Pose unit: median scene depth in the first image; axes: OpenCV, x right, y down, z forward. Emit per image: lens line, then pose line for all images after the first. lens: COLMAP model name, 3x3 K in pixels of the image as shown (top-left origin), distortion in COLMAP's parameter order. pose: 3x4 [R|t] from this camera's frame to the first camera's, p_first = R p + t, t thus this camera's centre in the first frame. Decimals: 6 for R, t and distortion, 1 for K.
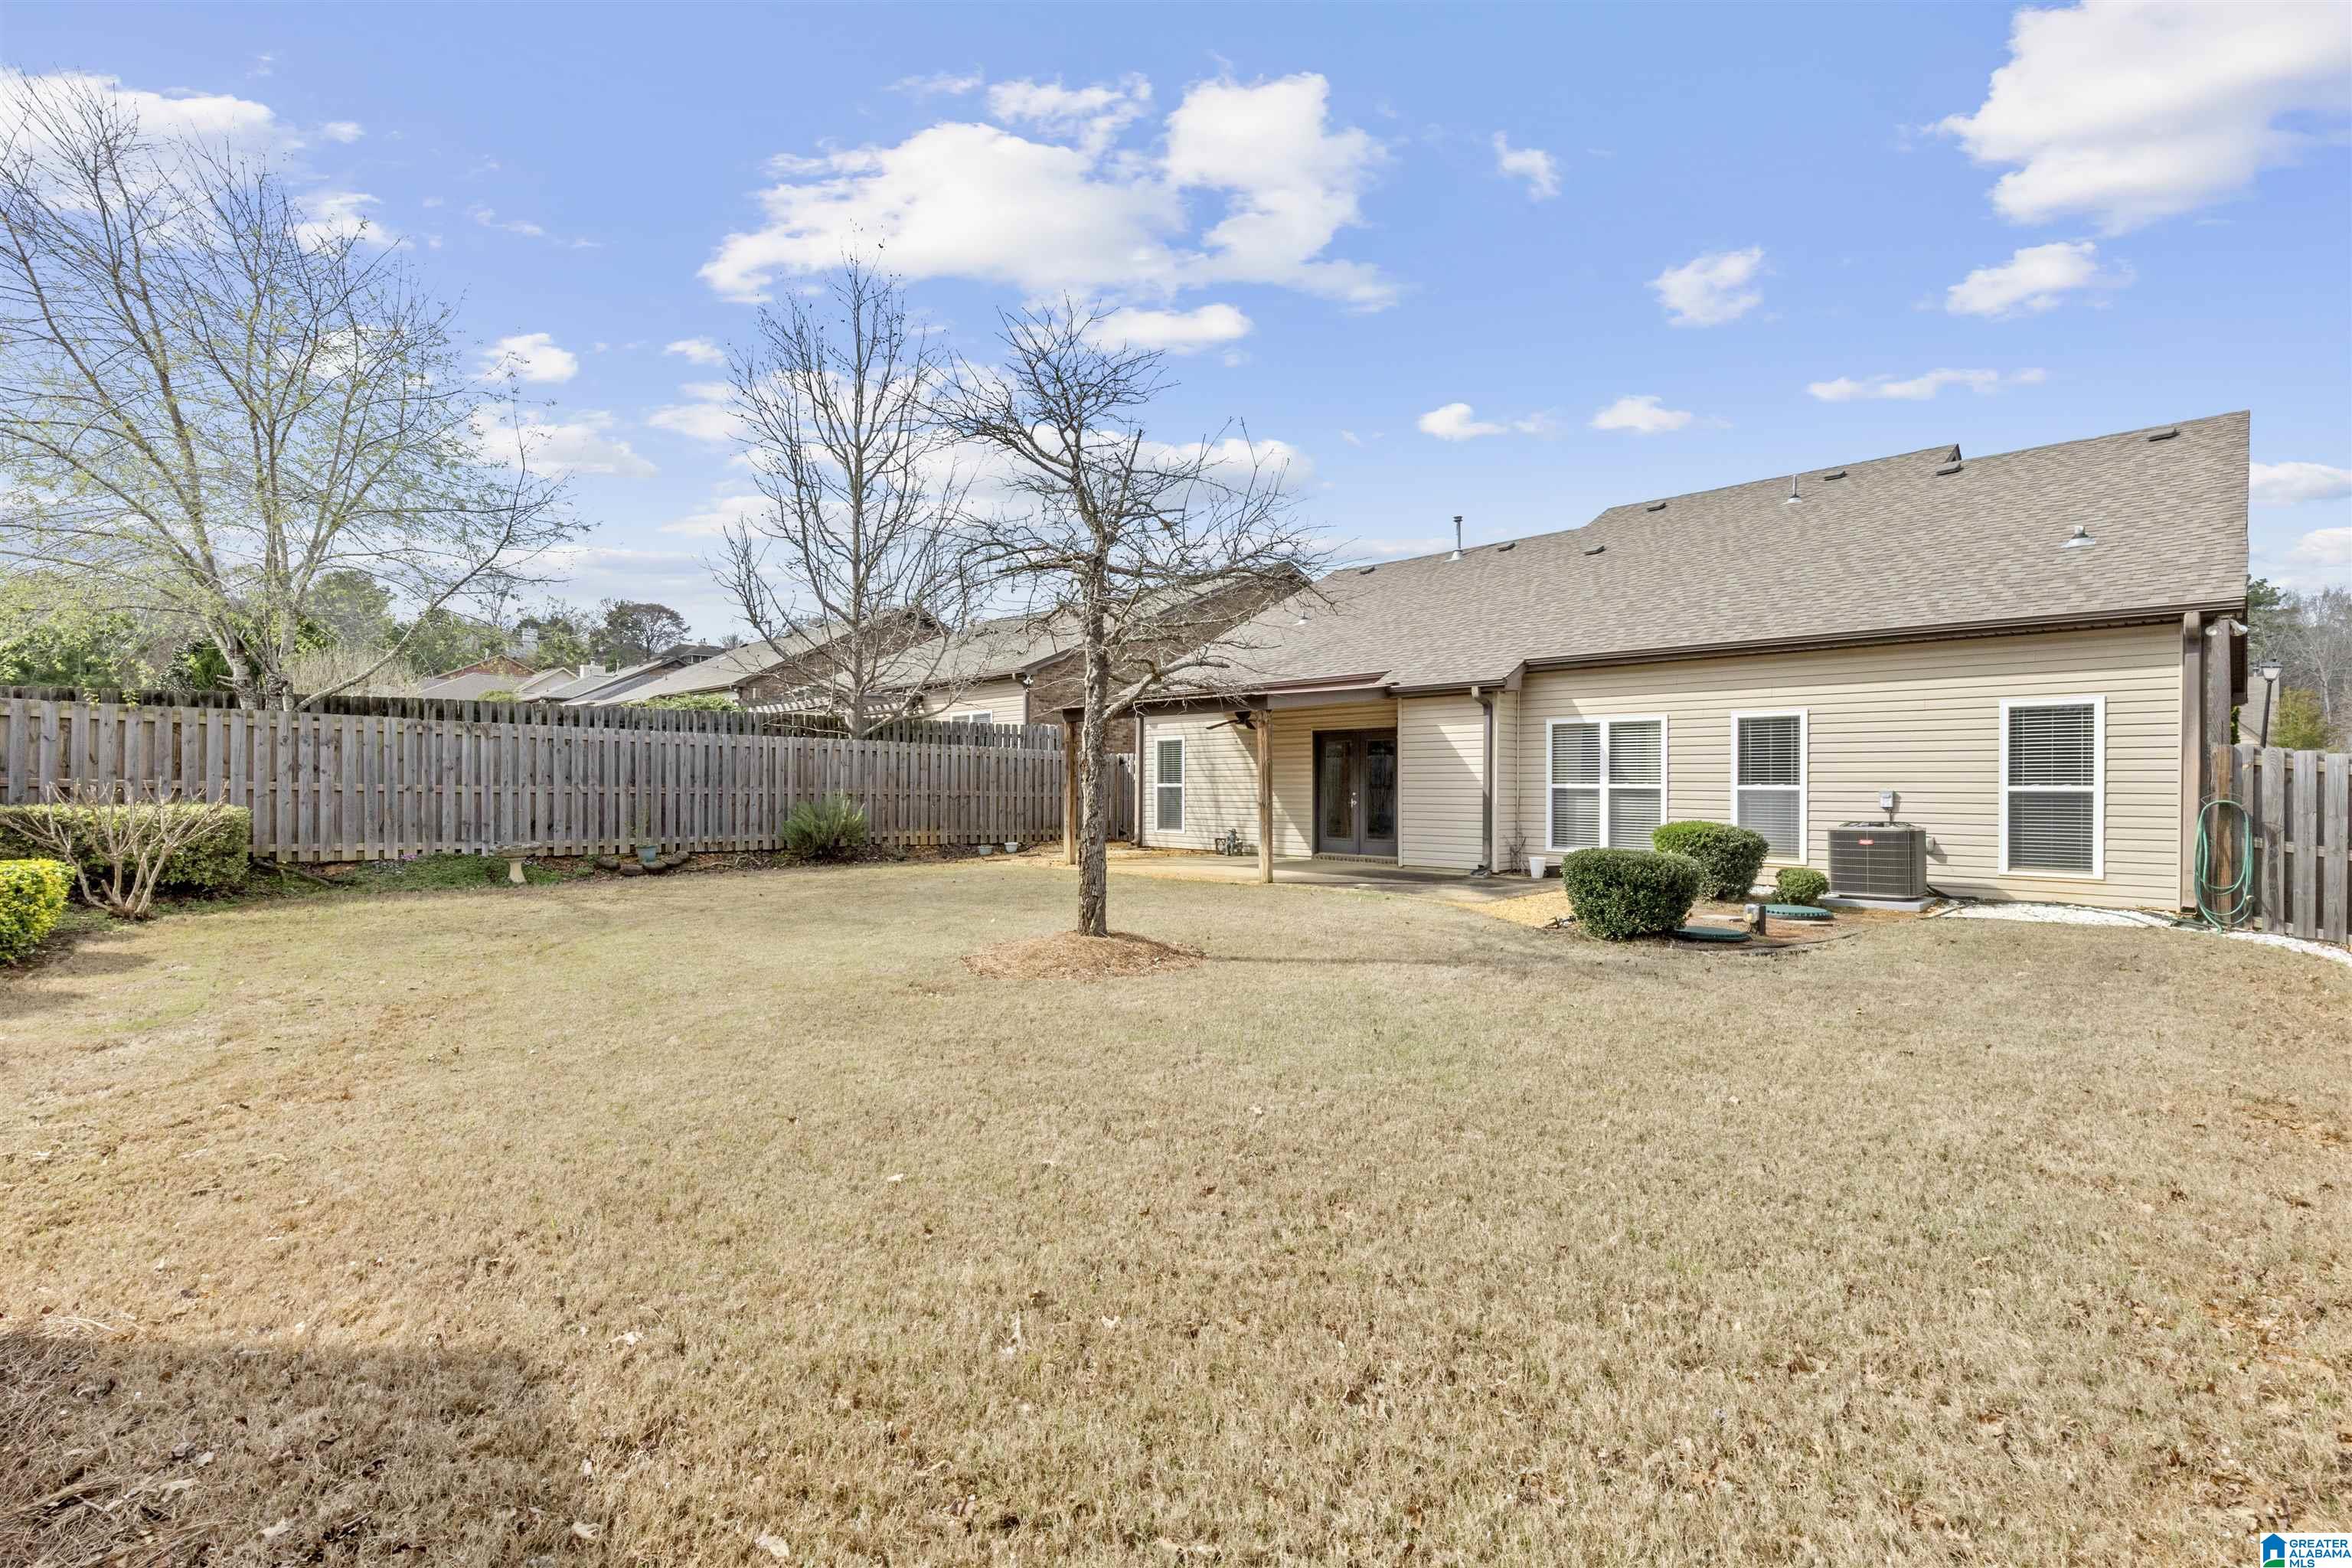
lens RADIAL K [[1065.9, 0, 1173.4], [0, 1065.9, 767.4], [0, 0, 1]] dist [0.002288, -0.000484]
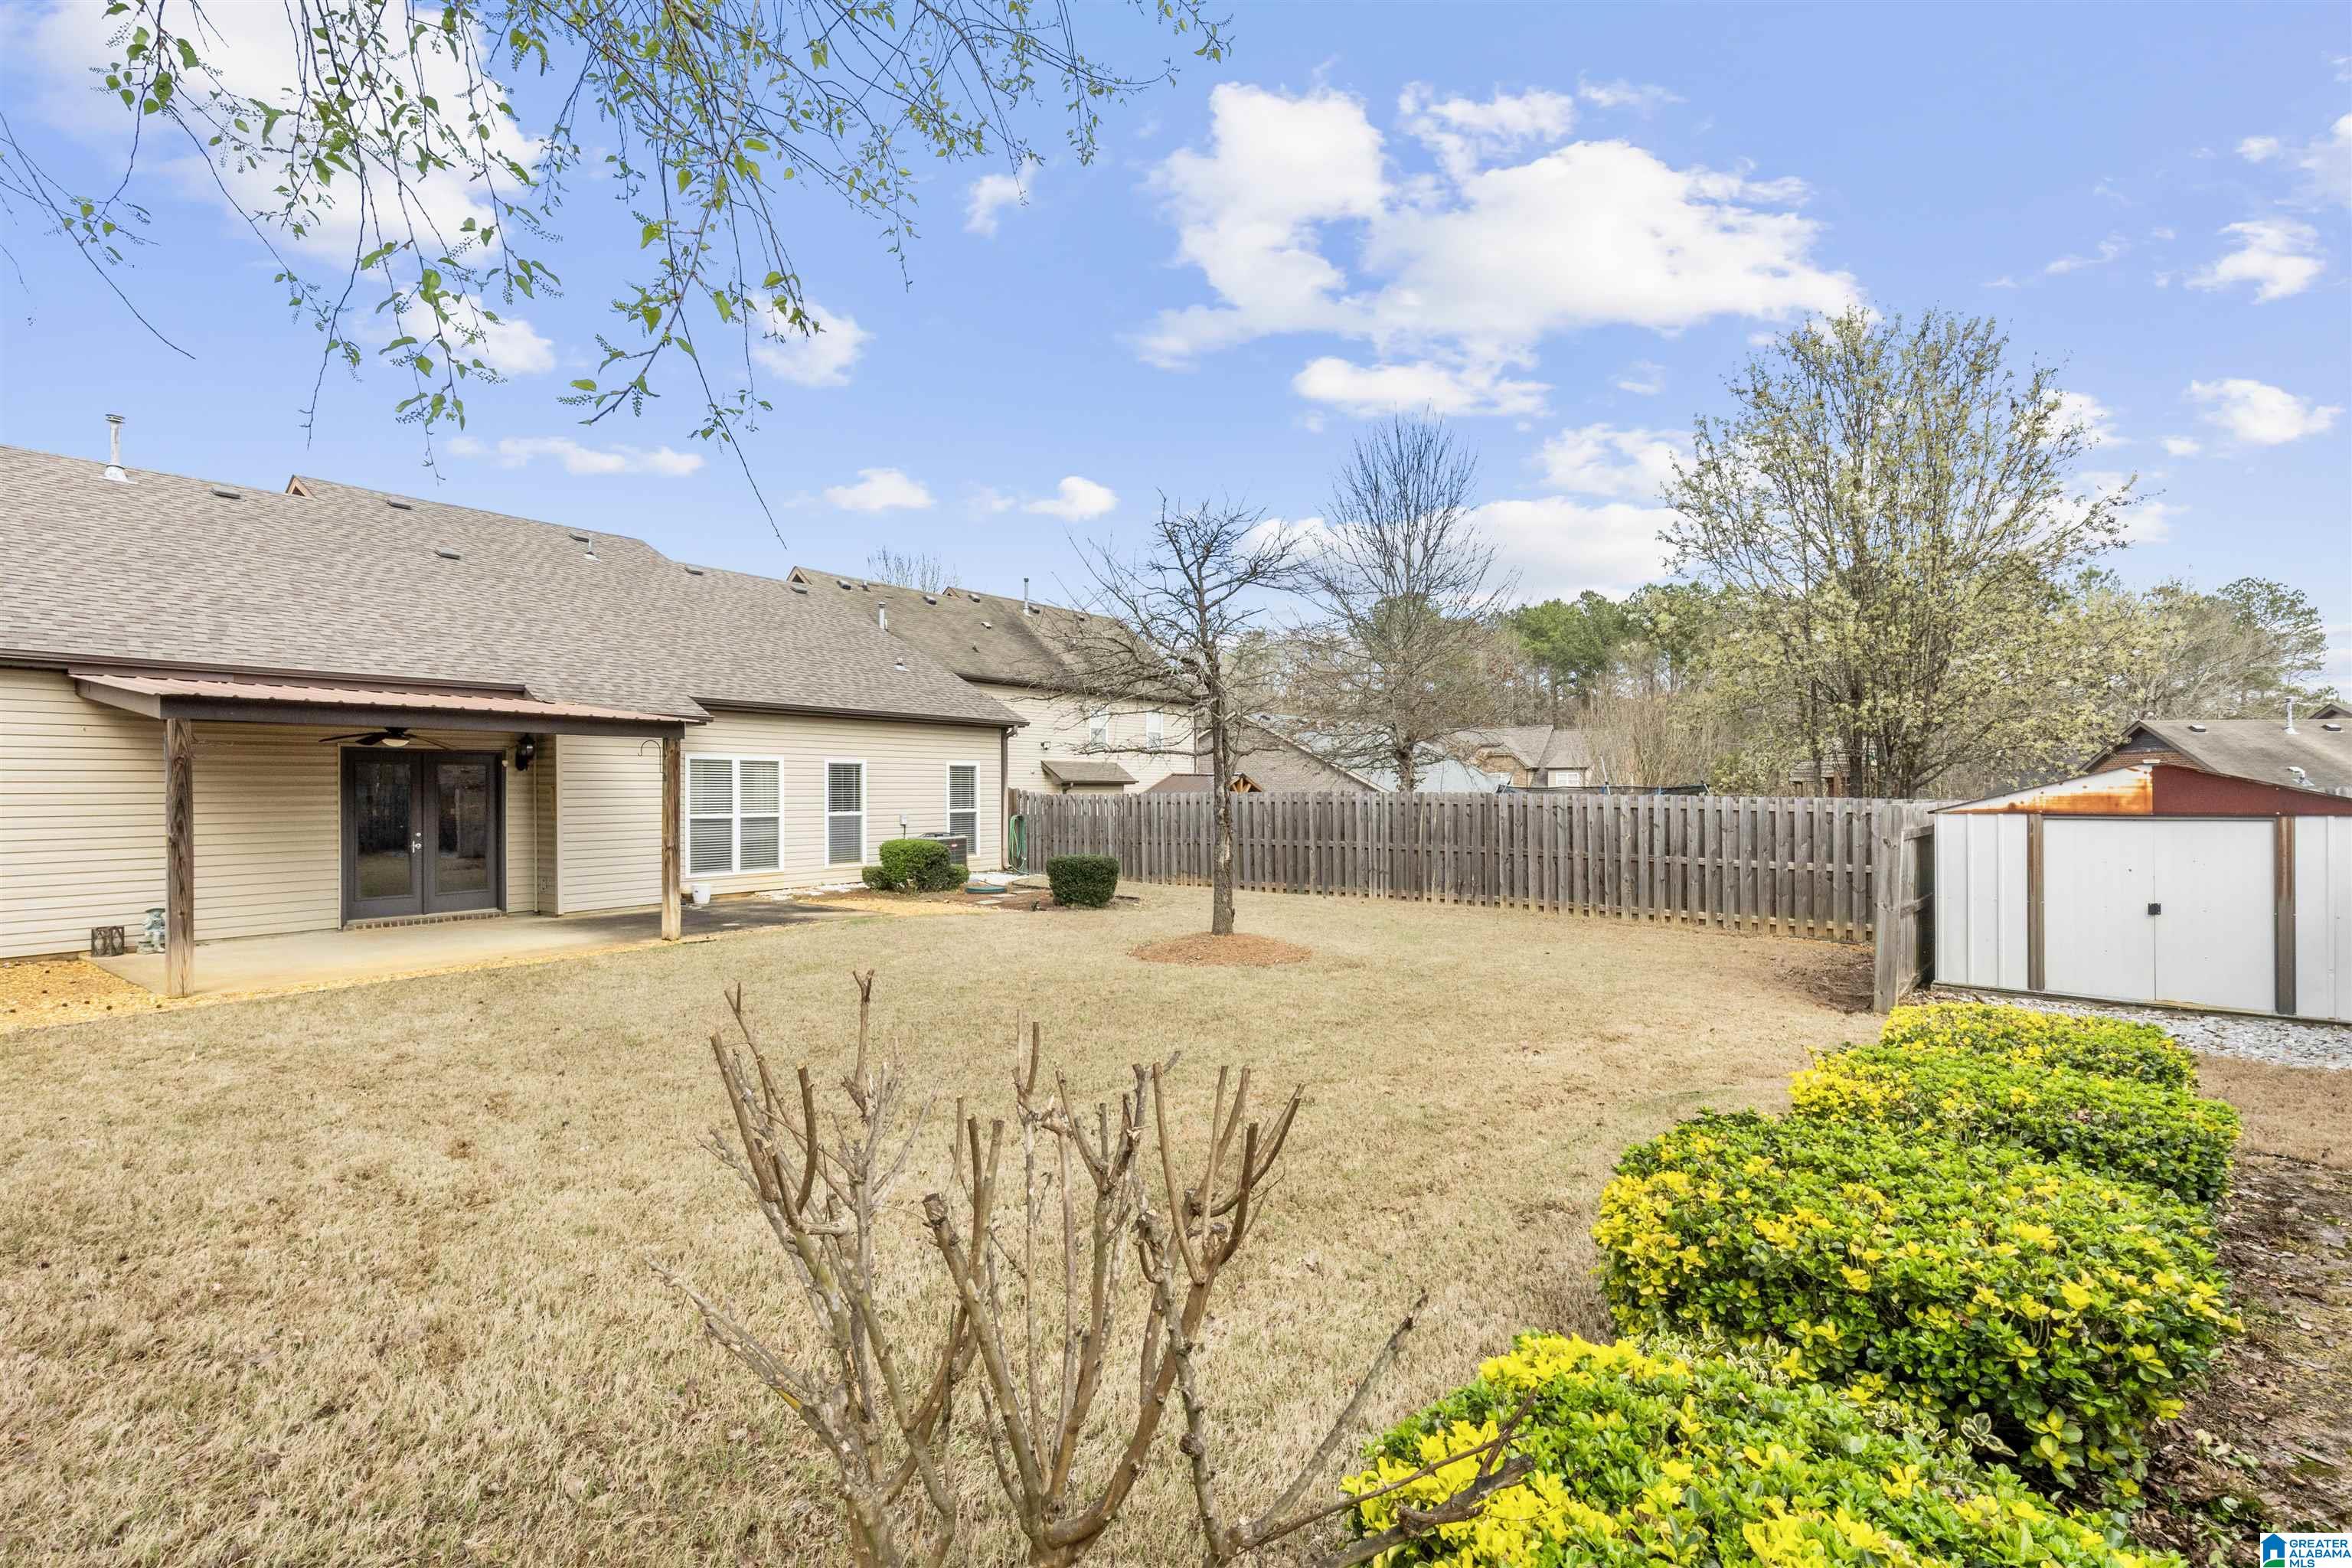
lens RADIAL K [[1065.9, 0, 1173.7], [0, 1065.9, 800.5], [0, 0, 1]] dist [0.002288, -0.000484]
pose [[-0.221717, 0.005108, 0.975098, -0.835029], [0.005148, 0.999978, -0.004068, 0.009312], [-0.975097, 0.004118, -0.221739, 0.832557]]
